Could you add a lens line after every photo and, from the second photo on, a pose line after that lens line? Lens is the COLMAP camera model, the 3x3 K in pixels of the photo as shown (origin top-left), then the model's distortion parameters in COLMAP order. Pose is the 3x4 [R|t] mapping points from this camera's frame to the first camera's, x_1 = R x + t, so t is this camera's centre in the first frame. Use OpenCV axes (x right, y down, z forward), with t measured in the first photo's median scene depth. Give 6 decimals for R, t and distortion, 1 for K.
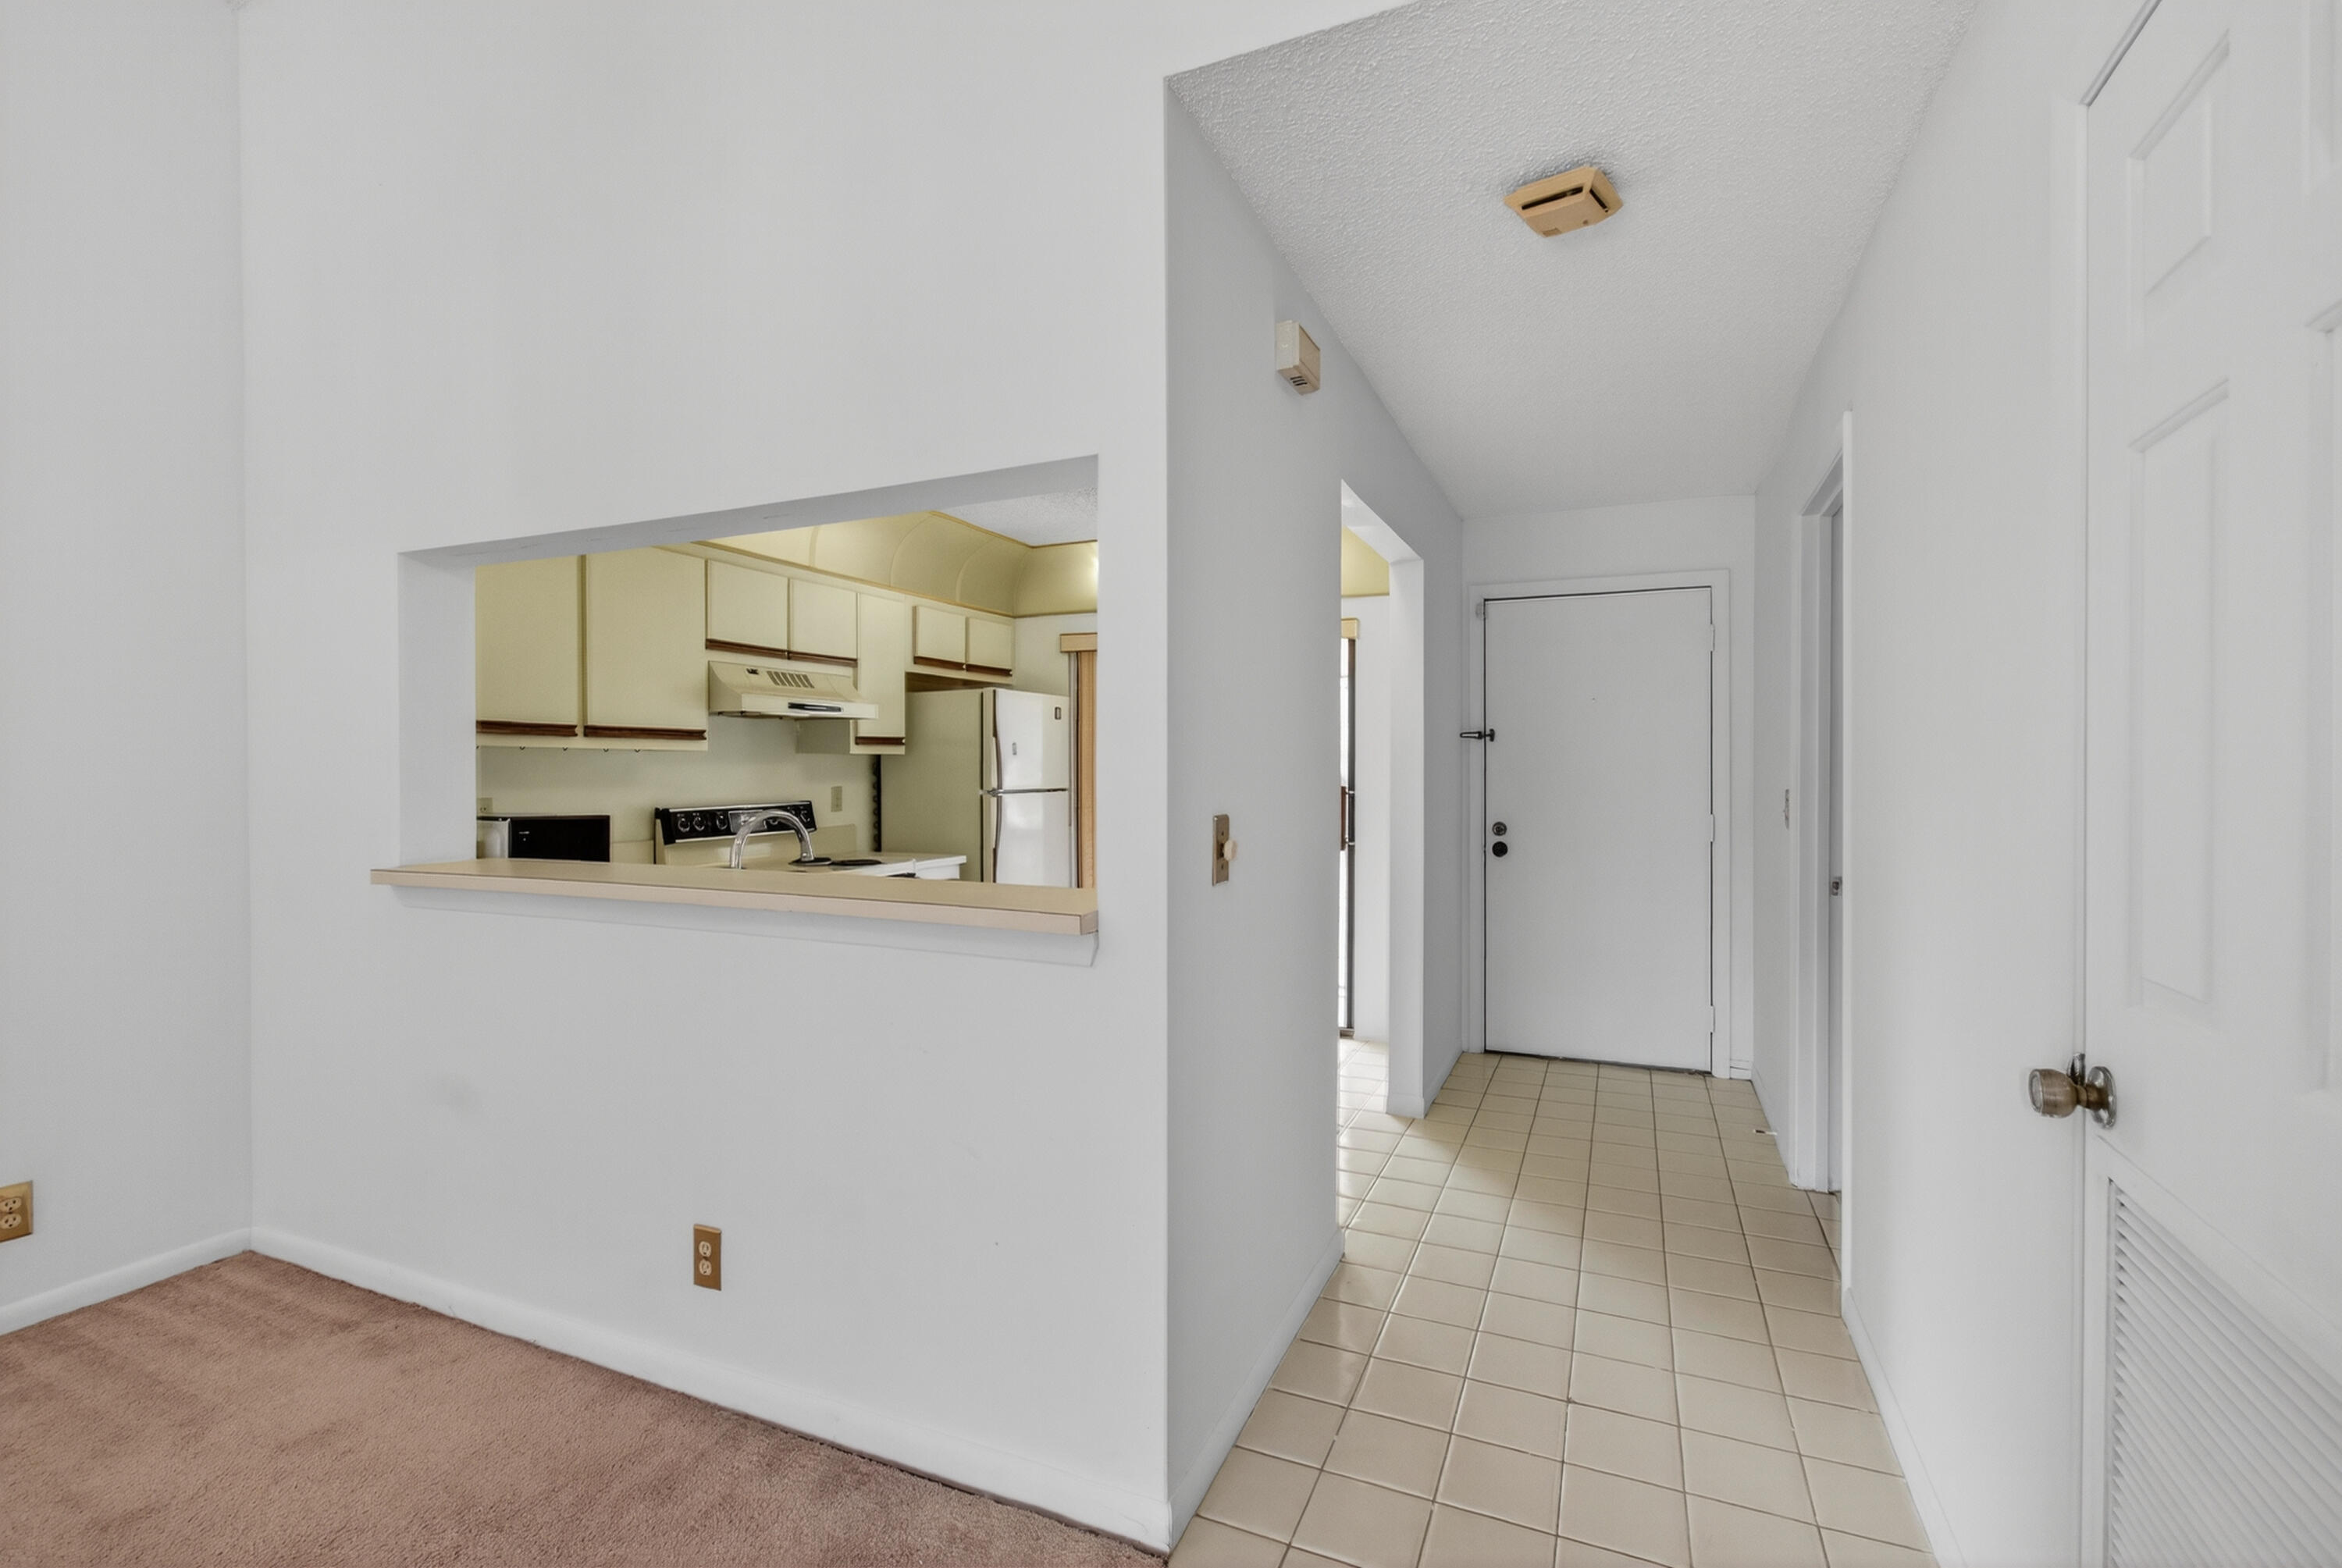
lens RADIAL K [[1035.6, 0, 1176.9], [0, 1035.6, 787.0], [0, 0, 1]] dist [-0.000099, 0.000034]
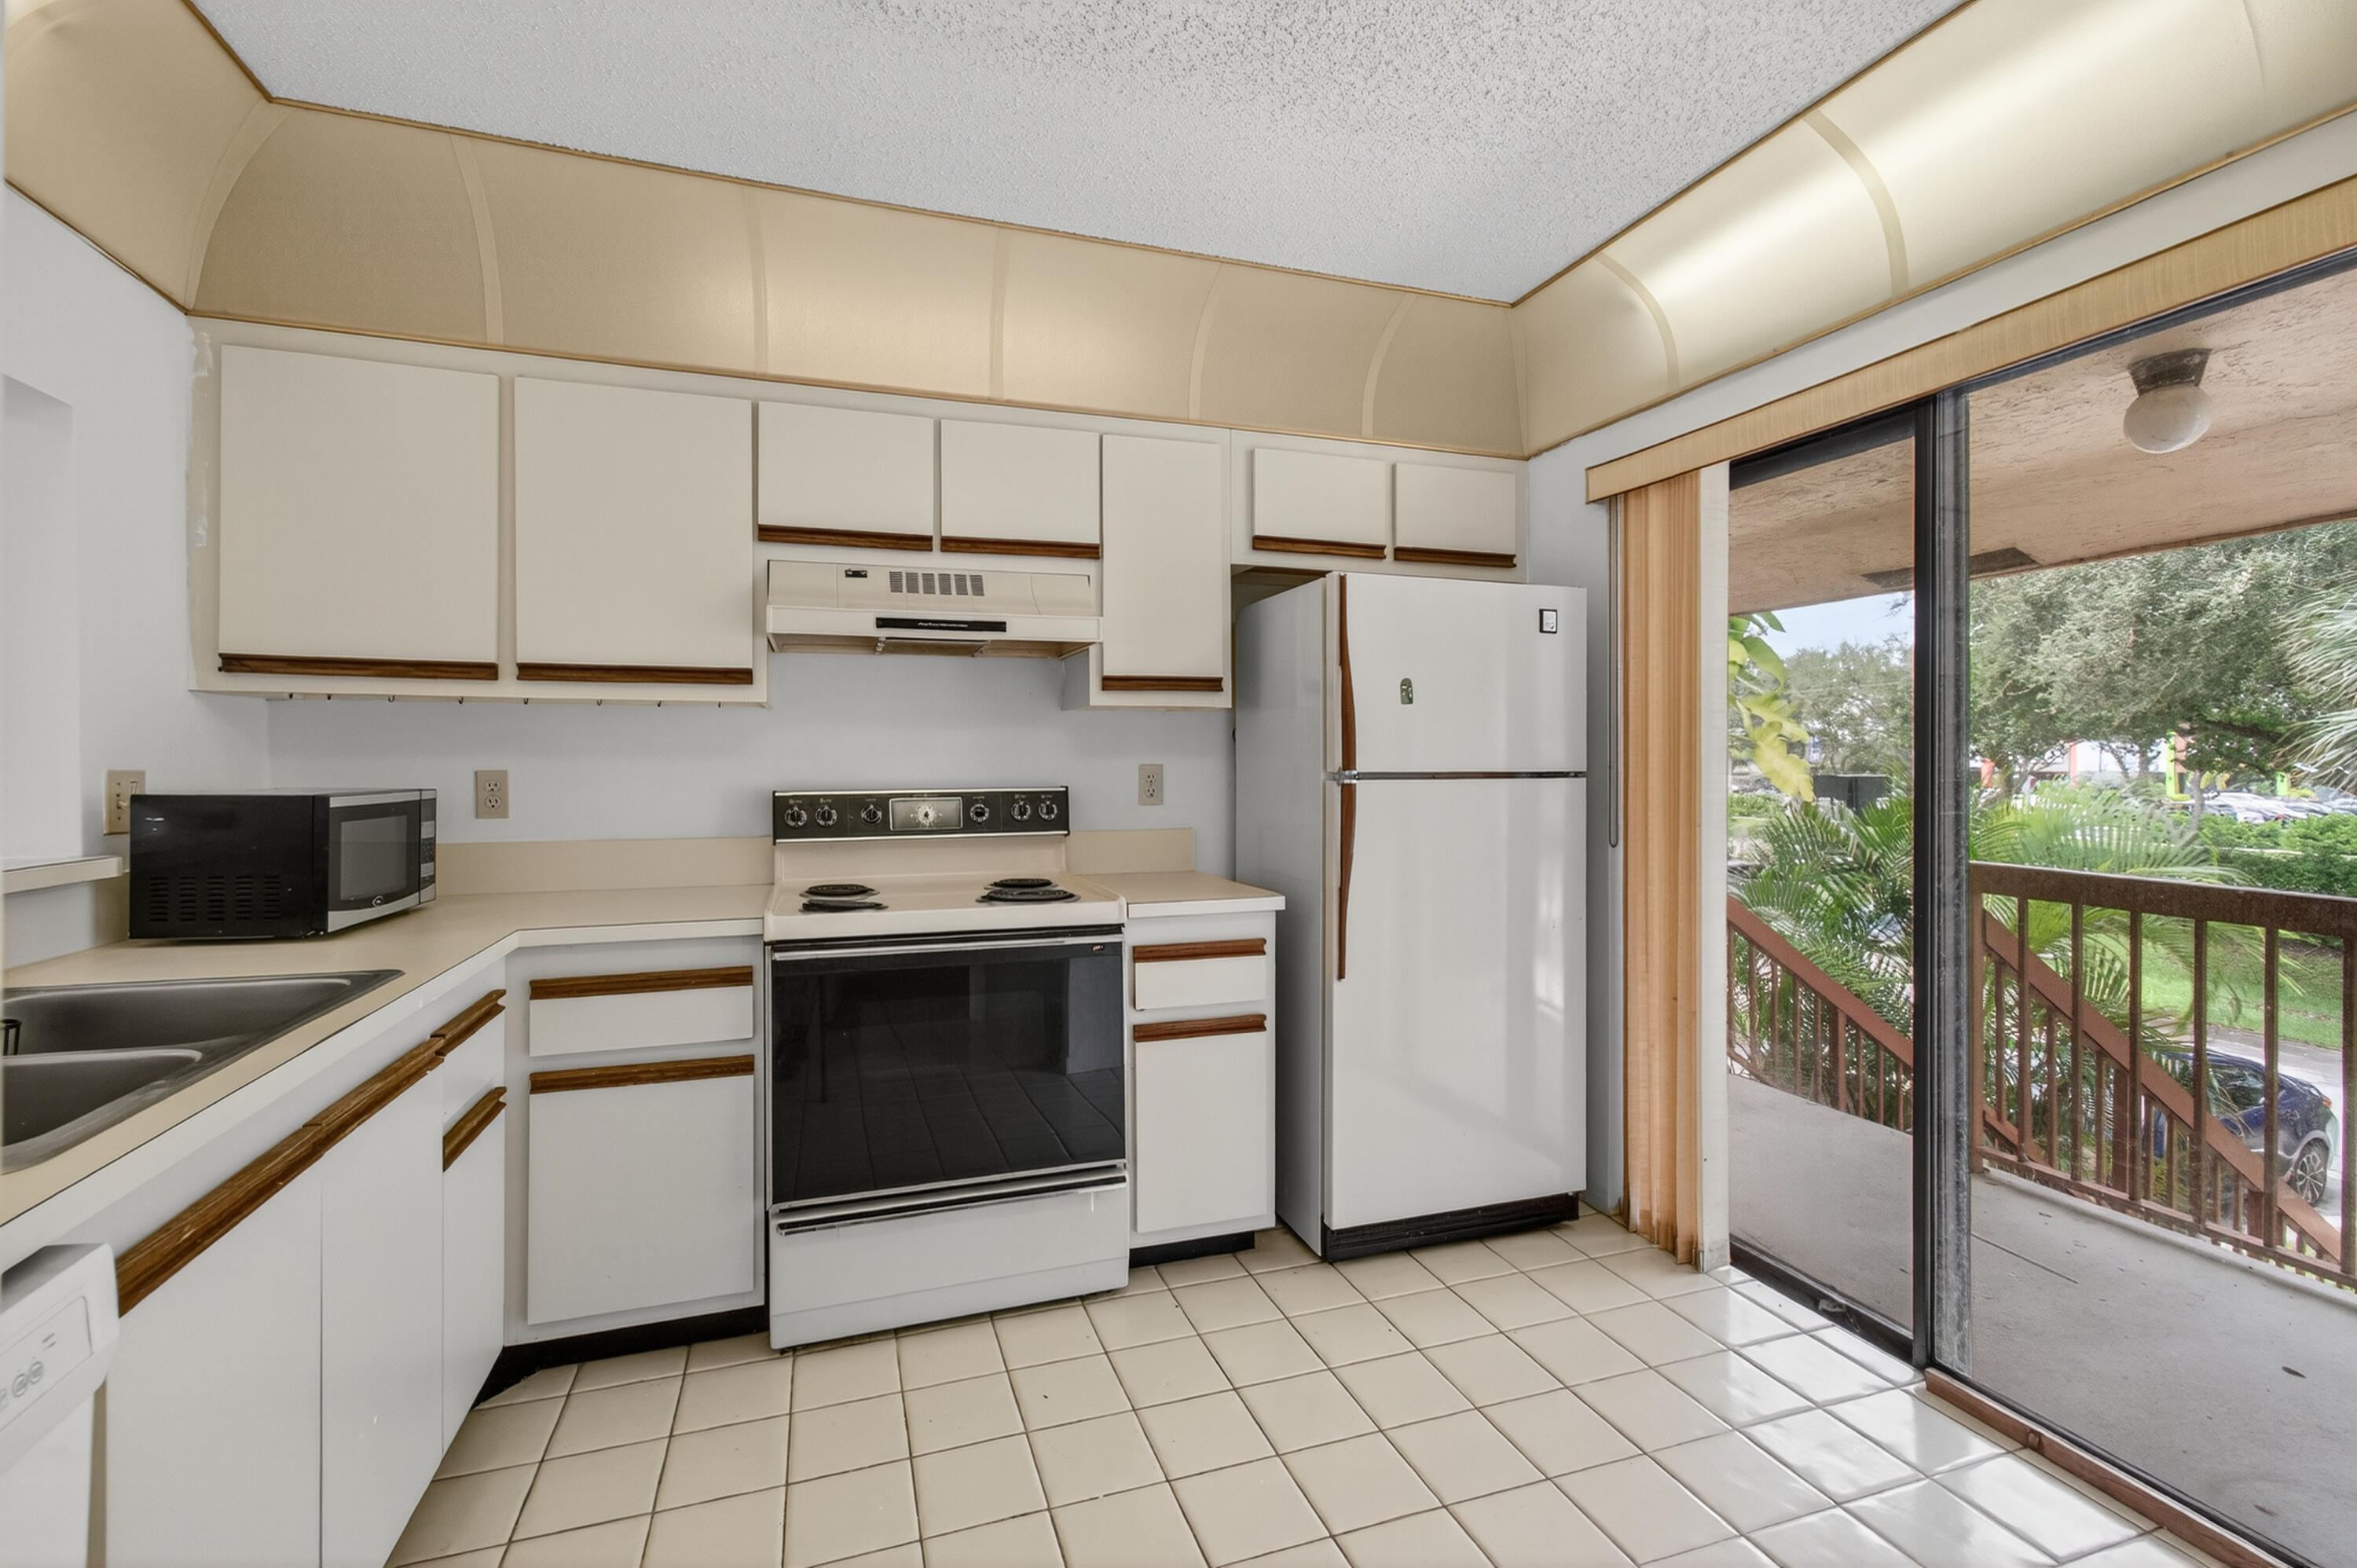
lens RADIAL K [[1039.4, 0, 1171.7], [0, 1039.4, 767.7], [0, 0, 1]] dist [-0.004372, 0.000240]
pose [[0.656649, 0.005666, -0.754175, 0.169601], [-0.013208, 0.999905, -0.003988, 0.004777], [0.754081, 0.012580, 0.656661, 0.665274]]
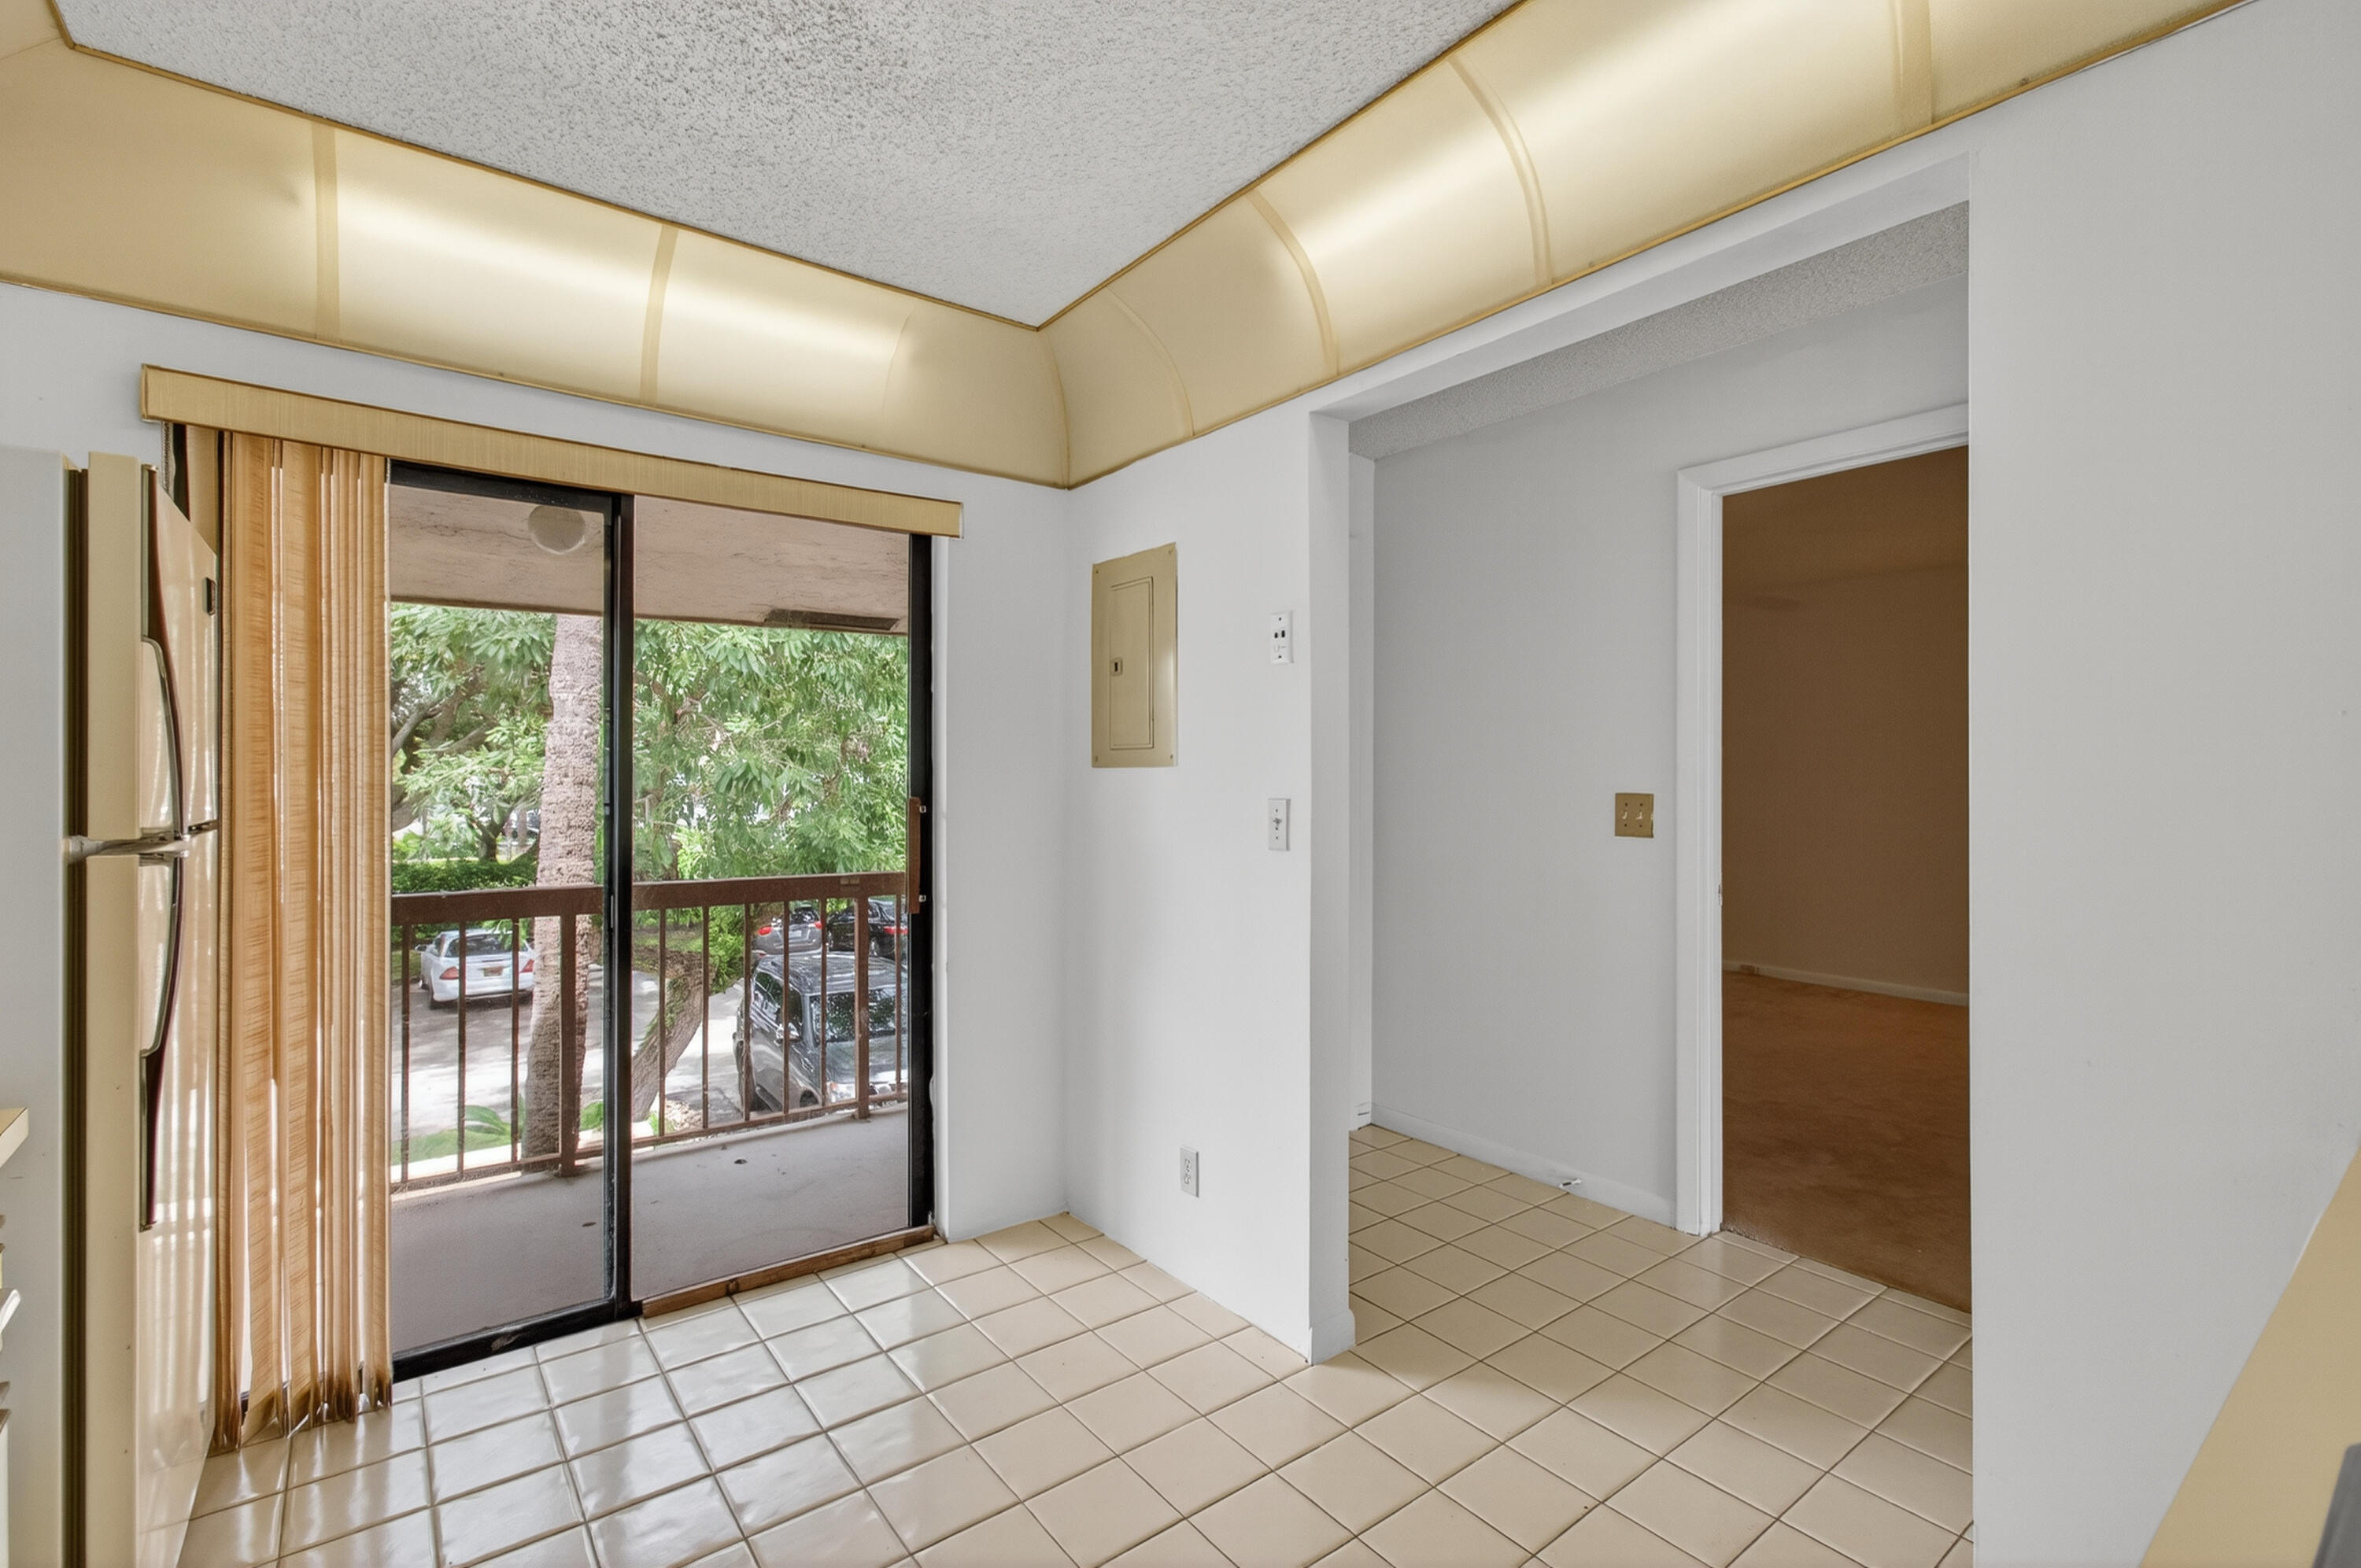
lens RADIAL K [[1081.5, 0, 1202.8], [0, 1081.5, 773.7], [0, 0, 1]] dist [-0.001742, -0.000075]
pose [[0.473043, 0.003442, 0.881033, -0.324278], [0.009143, 0.999919, -0.008815, -0.009593], [-0.880992, 0.012225, 0.472974, 0.688749]]
